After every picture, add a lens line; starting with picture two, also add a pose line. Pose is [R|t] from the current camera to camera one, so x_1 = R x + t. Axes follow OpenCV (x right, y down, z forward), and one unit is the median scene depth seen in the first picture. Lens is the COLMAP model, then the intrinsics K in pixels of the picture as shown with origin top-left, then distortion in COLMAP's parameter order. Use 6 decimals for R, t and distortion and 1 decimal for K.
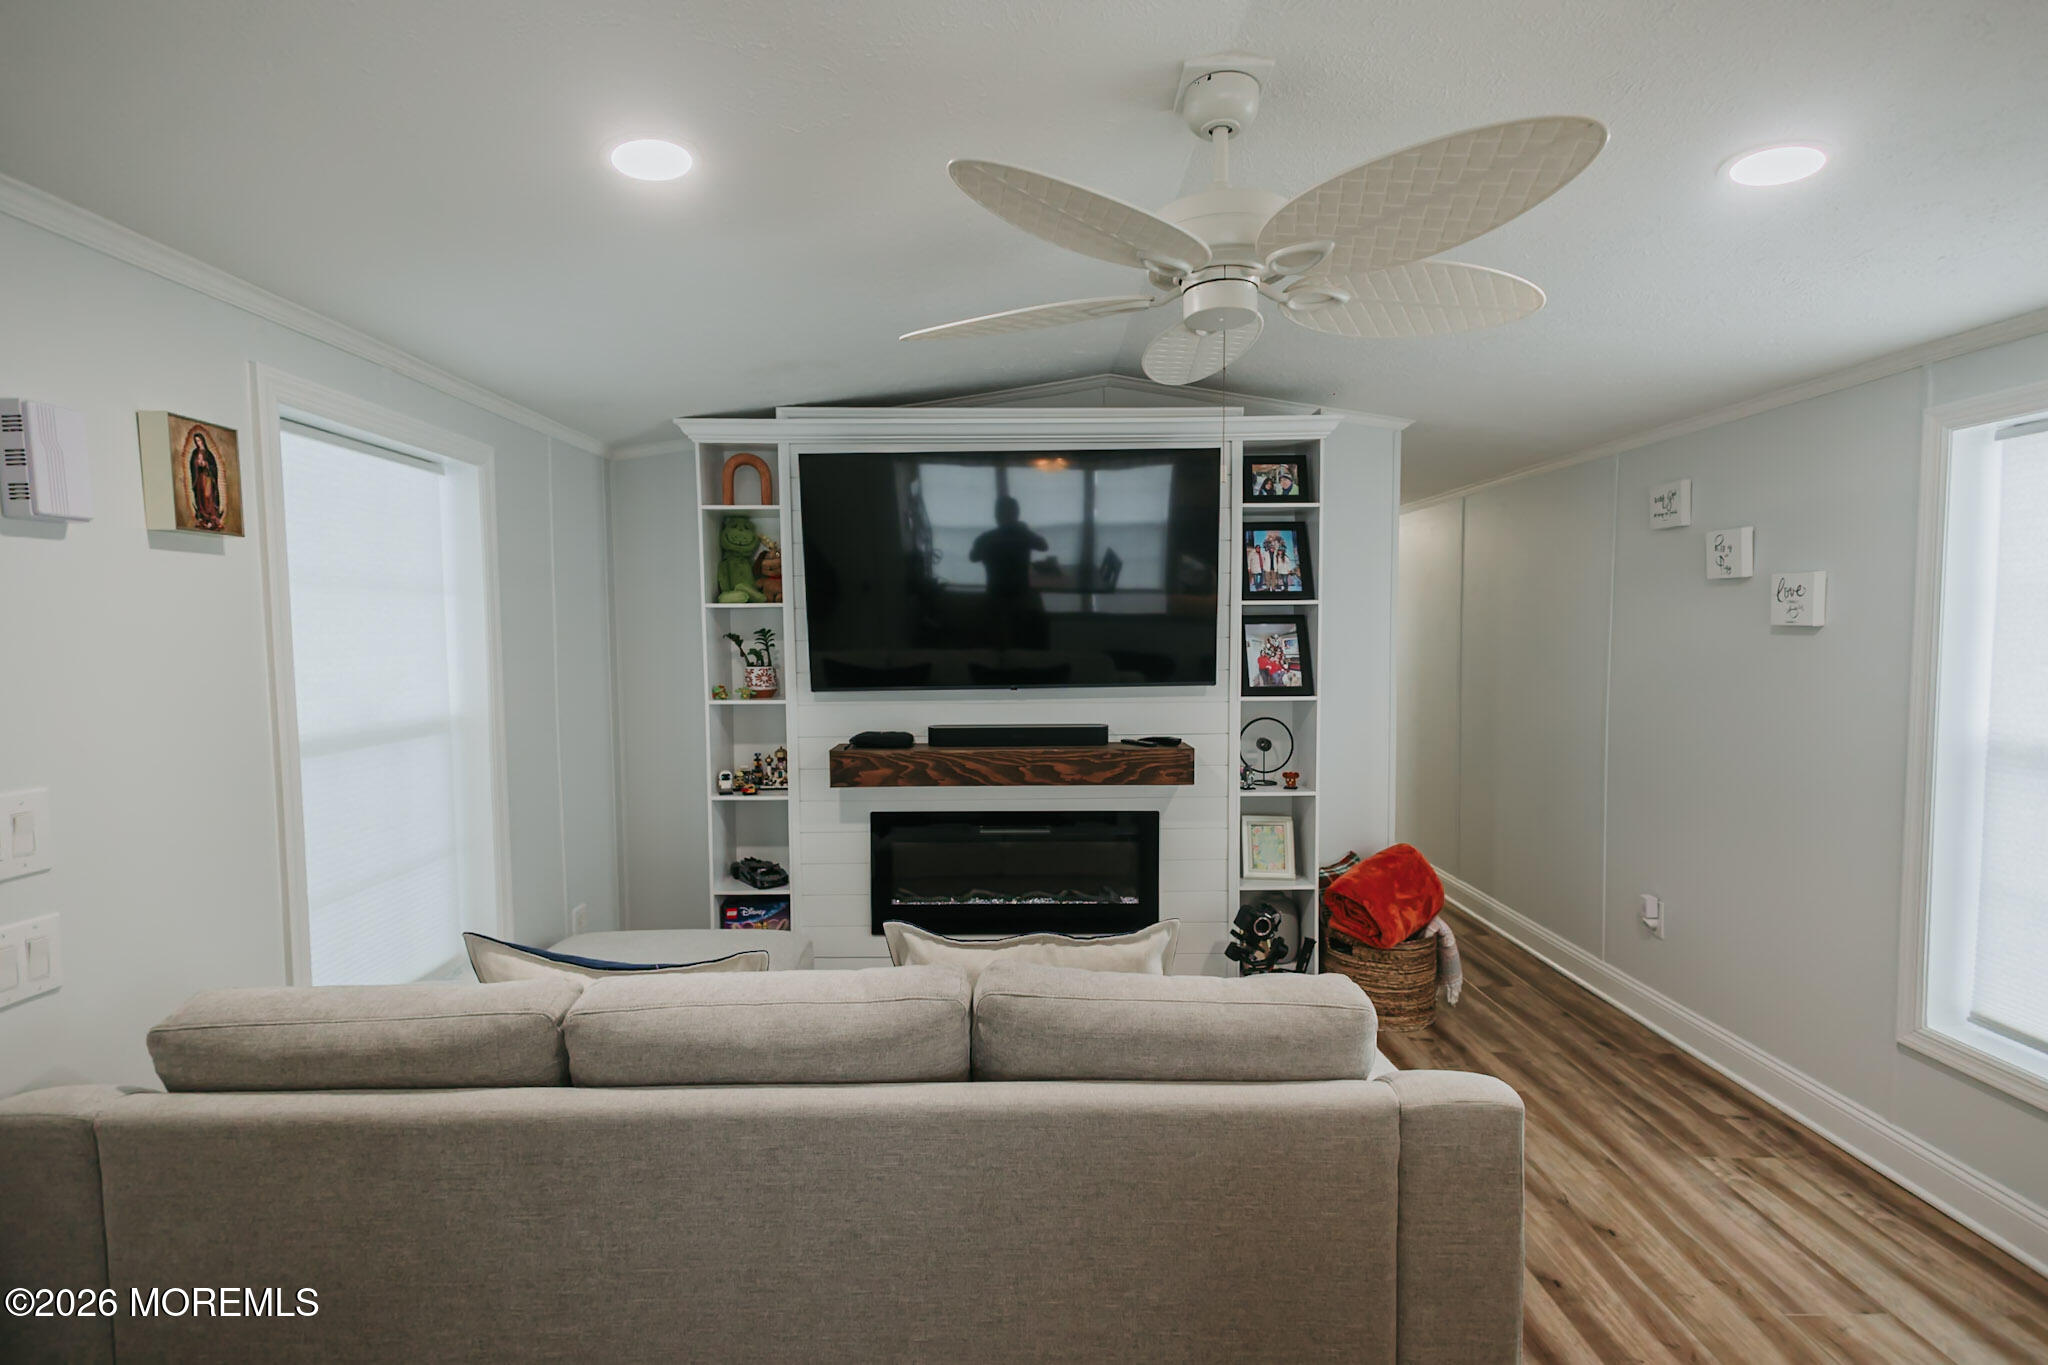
lens RADIAL K [[934.7, 0, 1024.4], [0, 934.7, 684.7], [0, 0, 1]] dist [0.007574, -0.001071]
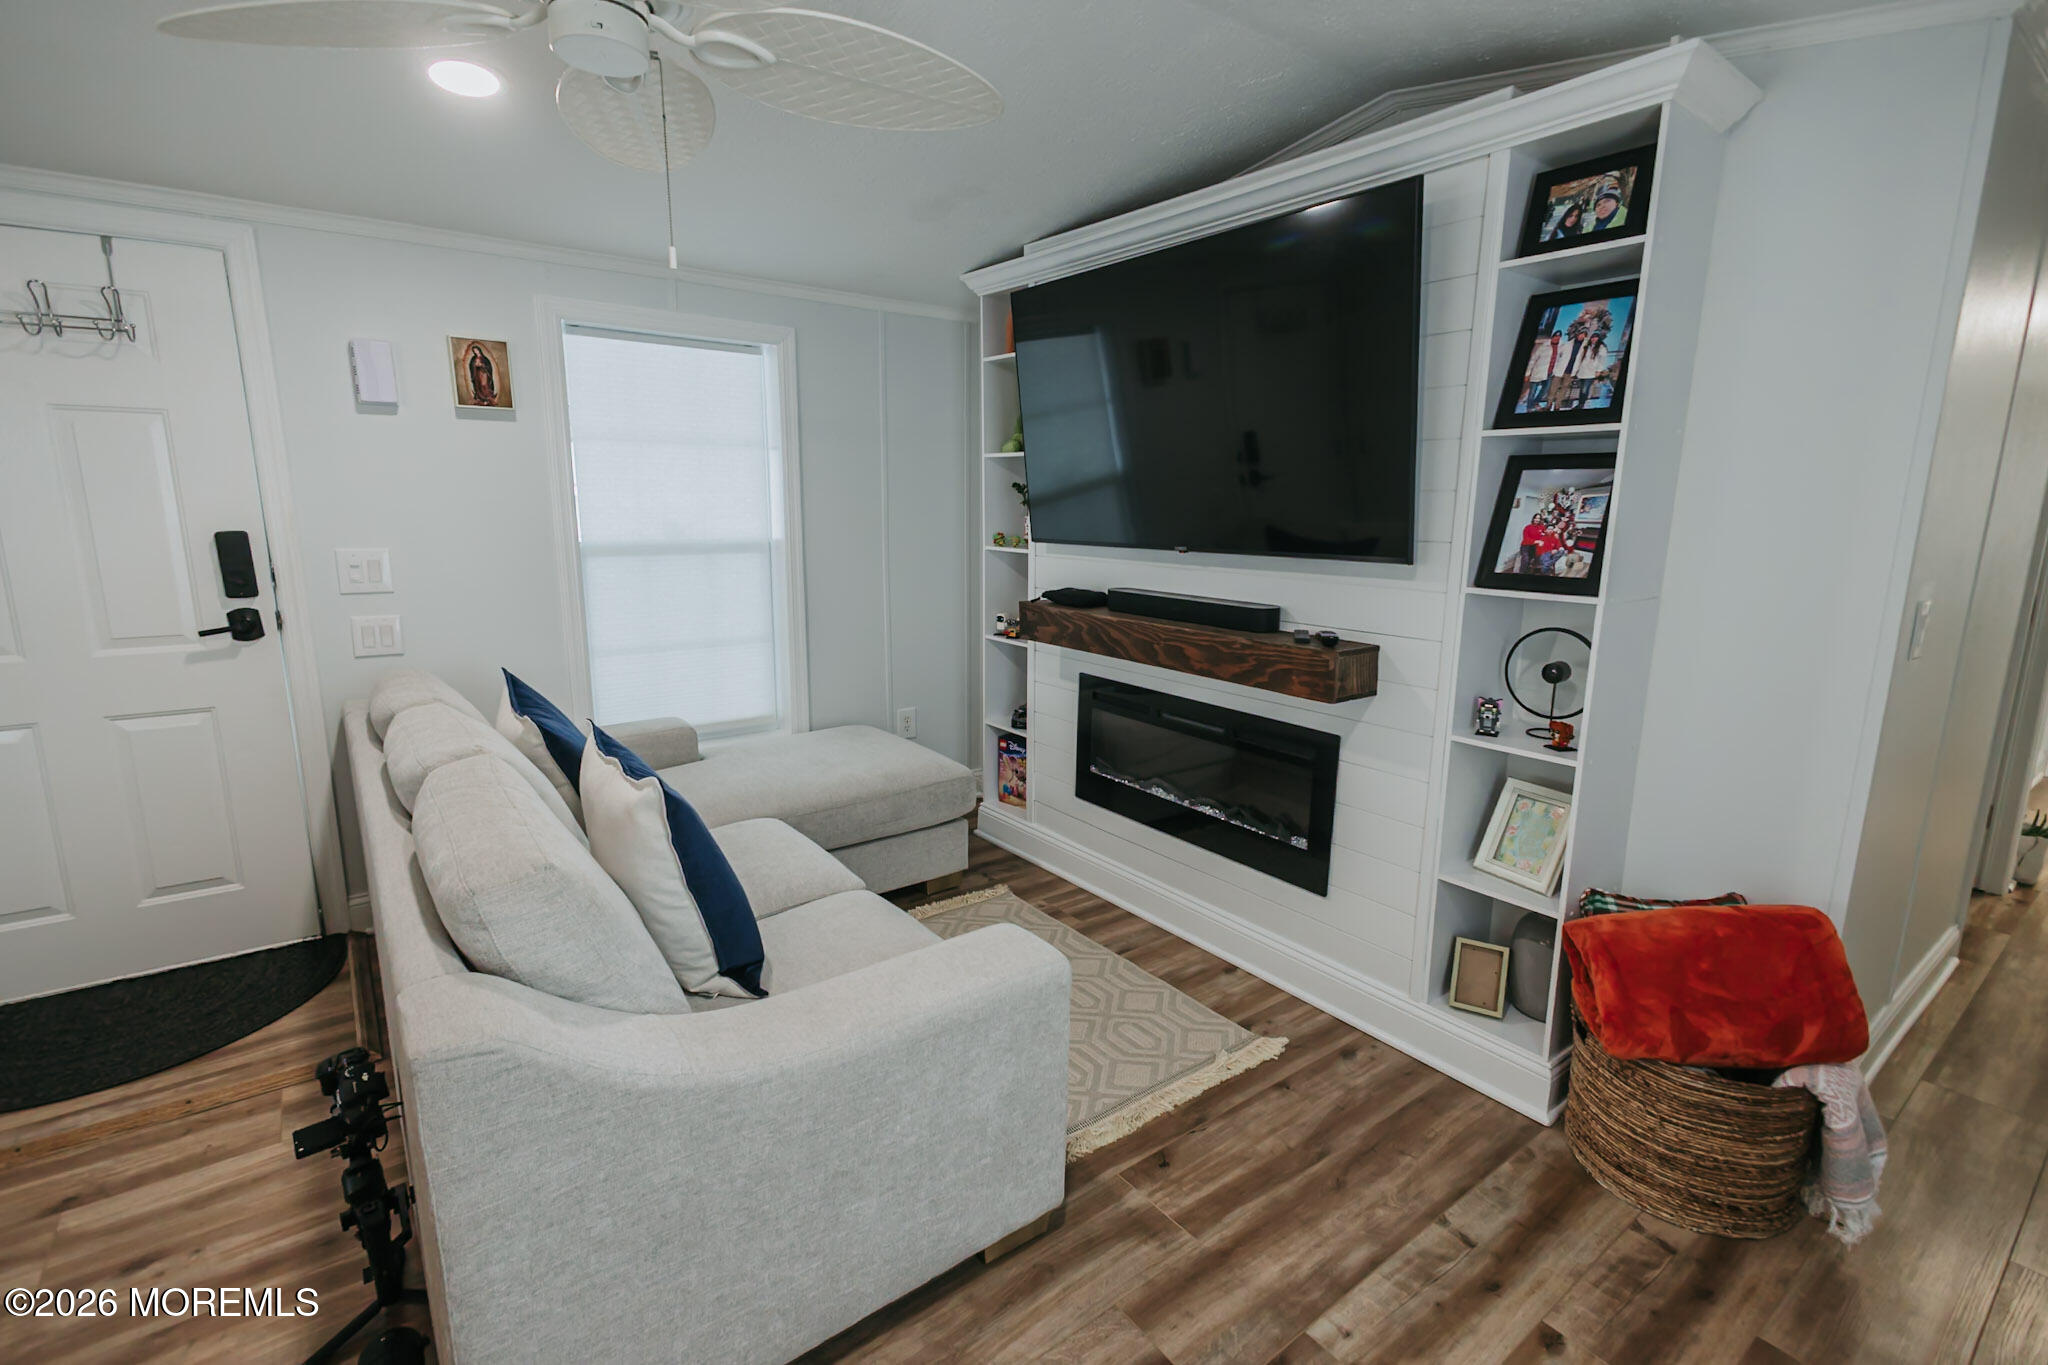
lens RADIAL K [[934.7, 0, 1023.8], [0, 934.7, 684.9], [0, 0, 1]] dist [0.007574, -0.001071]
pose [[0.598864, 0.171488, -0.782275, 0.625860], [-0.063351, 0.983888, 0.167187, -0.009500], [0.798341, -0.050564, 0.600079, 0.424380]]
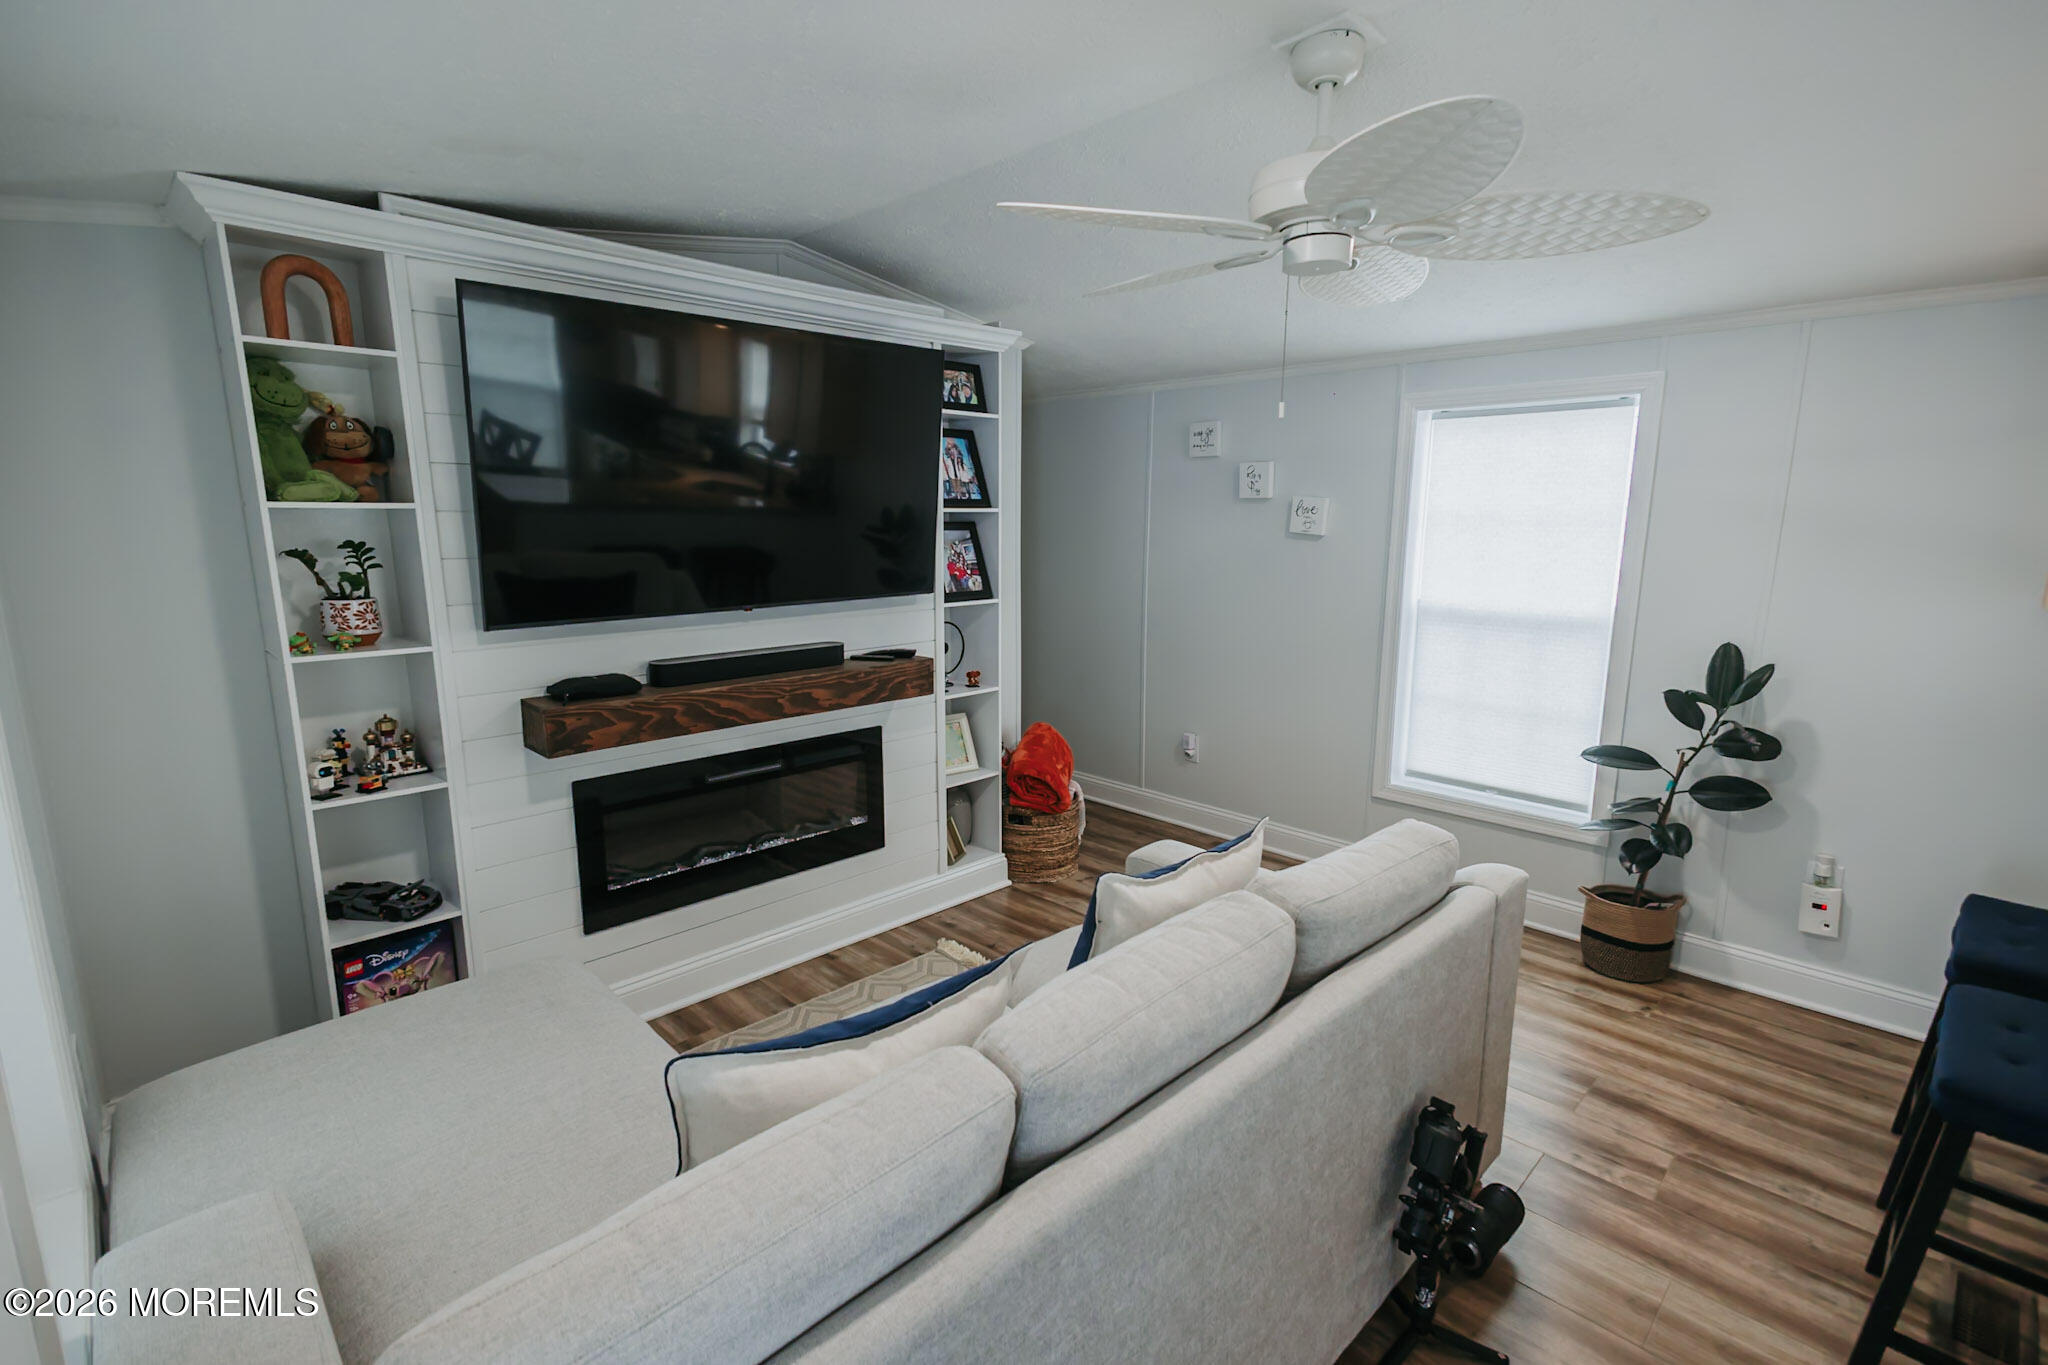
lens RADIAL K [[934.7, 0, 1026.5], [0, 934.7, 684.3], [0, 0, 1]] dist [0.007574, -0.001071]
pose [[0.717703, -0.116908, 0.686465, -0.465644], [0.035016, 0.990618, 0.132098, -0.035018], [-0.695468, -0.070770, 0.715063, 0.225082]]
